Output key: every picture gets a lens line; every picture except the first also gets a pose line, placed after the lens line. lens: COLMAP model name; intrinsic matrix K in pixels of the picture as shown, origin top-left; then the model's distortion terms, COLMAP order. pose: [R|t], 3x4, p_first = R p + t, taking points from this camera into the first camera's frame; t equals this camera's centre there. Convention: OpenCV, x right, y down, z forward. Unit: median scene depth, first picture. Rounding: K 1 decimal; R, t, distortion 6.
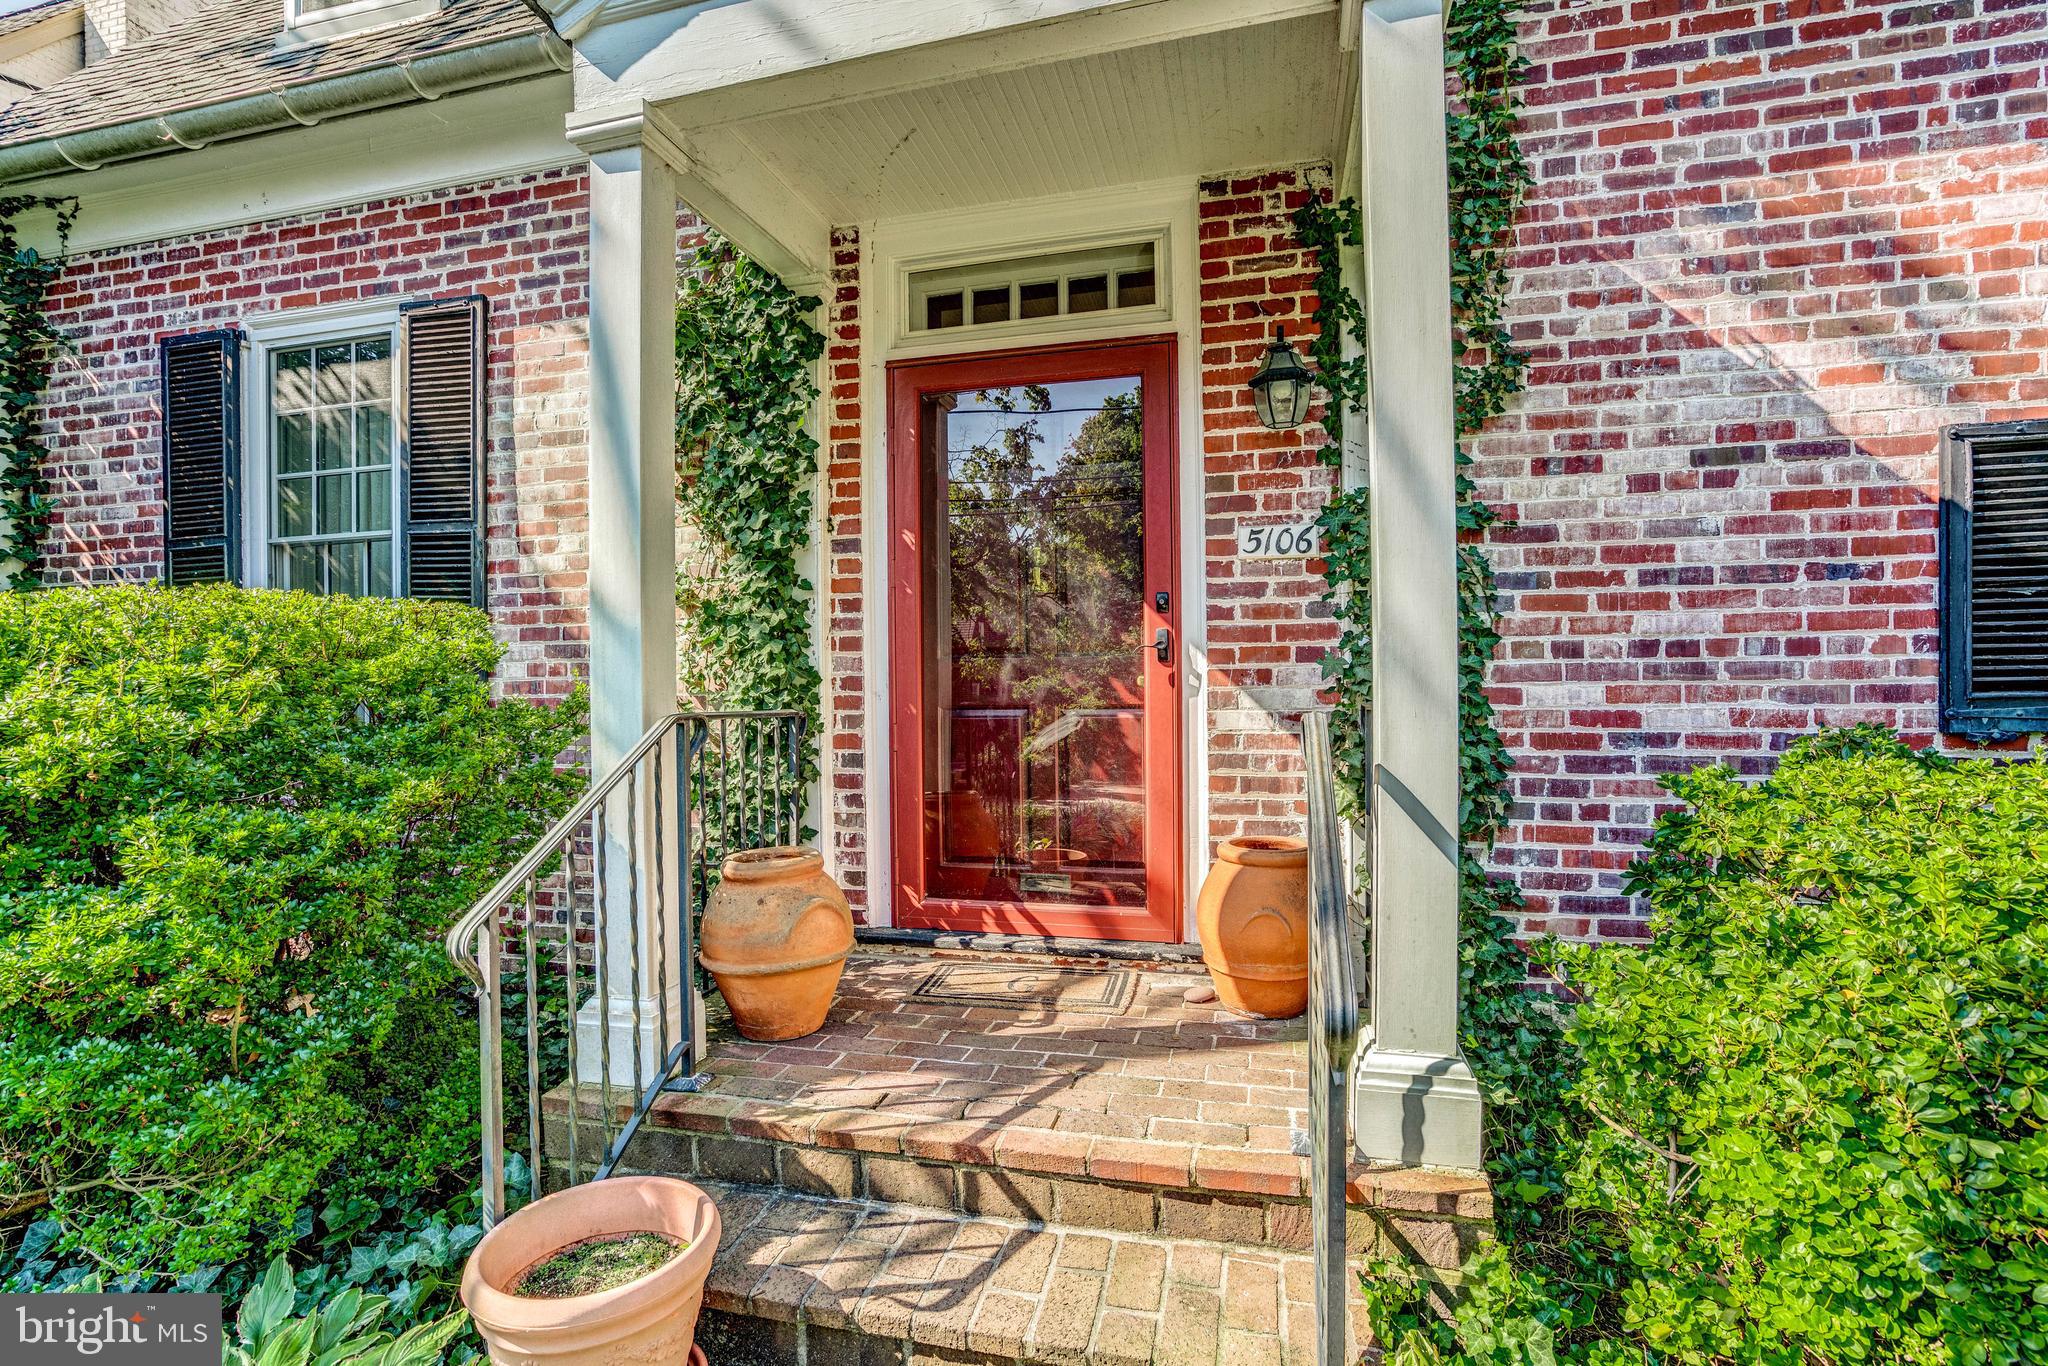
lens RADIAL K [[936.3, 0, 1035.3], [0, 936.3, 686.9], [0, 0, 1]] dist [-0.035166, 0.018318]
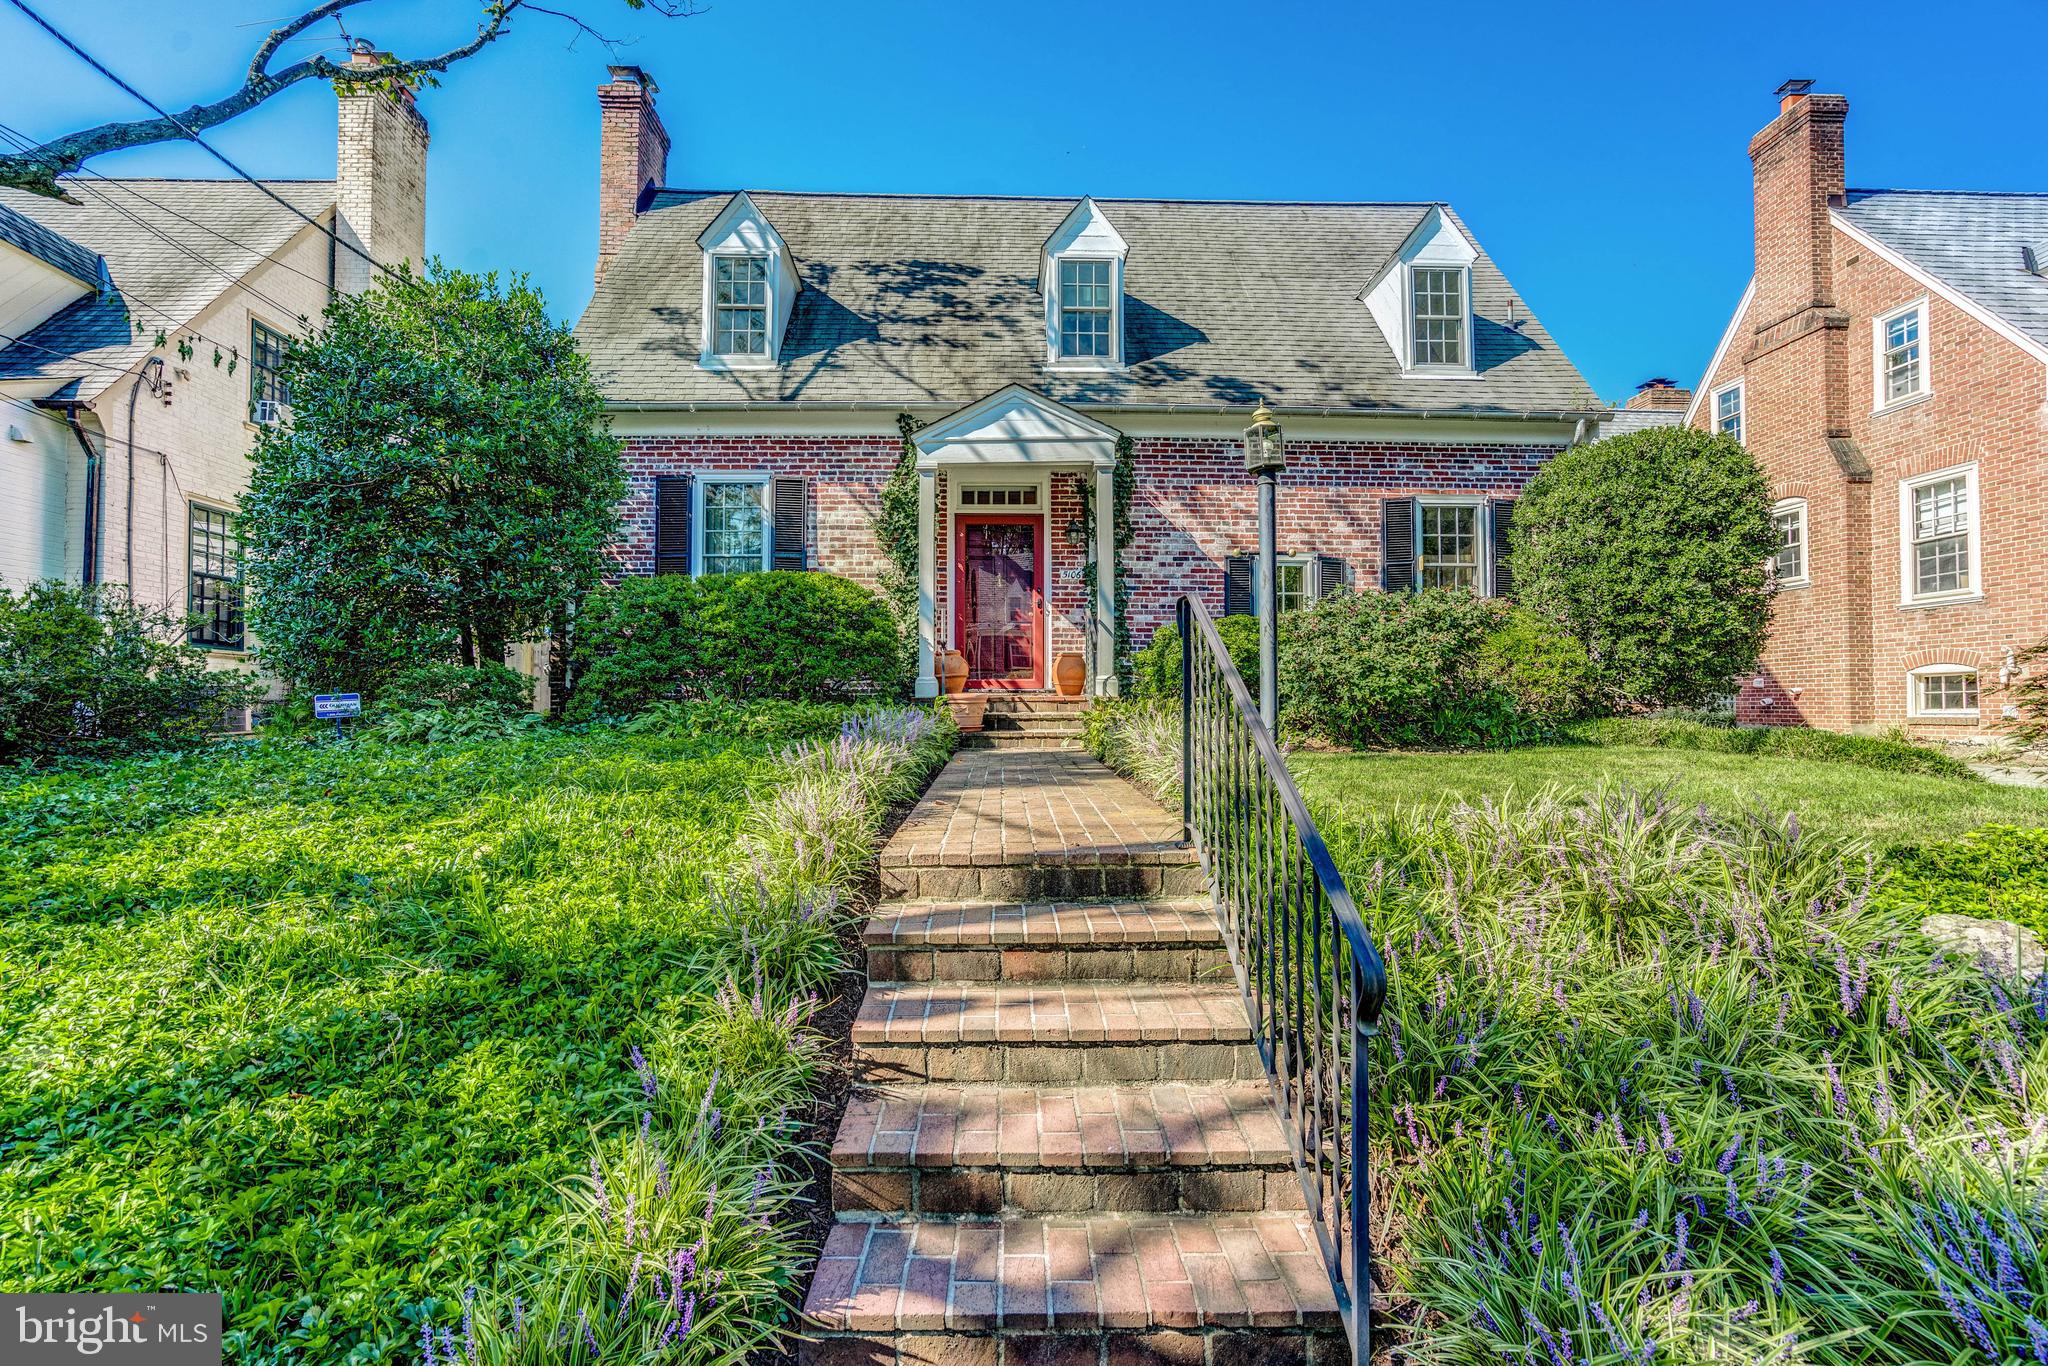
lens RADIAL K [[936.3, 0, 1021.2], [0, 936.3, 694.3], [0, 0, 1]] dist [-0.035166, 0.018318]
pose [[0.959541, 0.016622, 0.281078, -0.964745], [-0.007302, 0.999389, -0.034172, 0.444336], [-0.281475, 0.030737, 0.959076, -2.474886]]
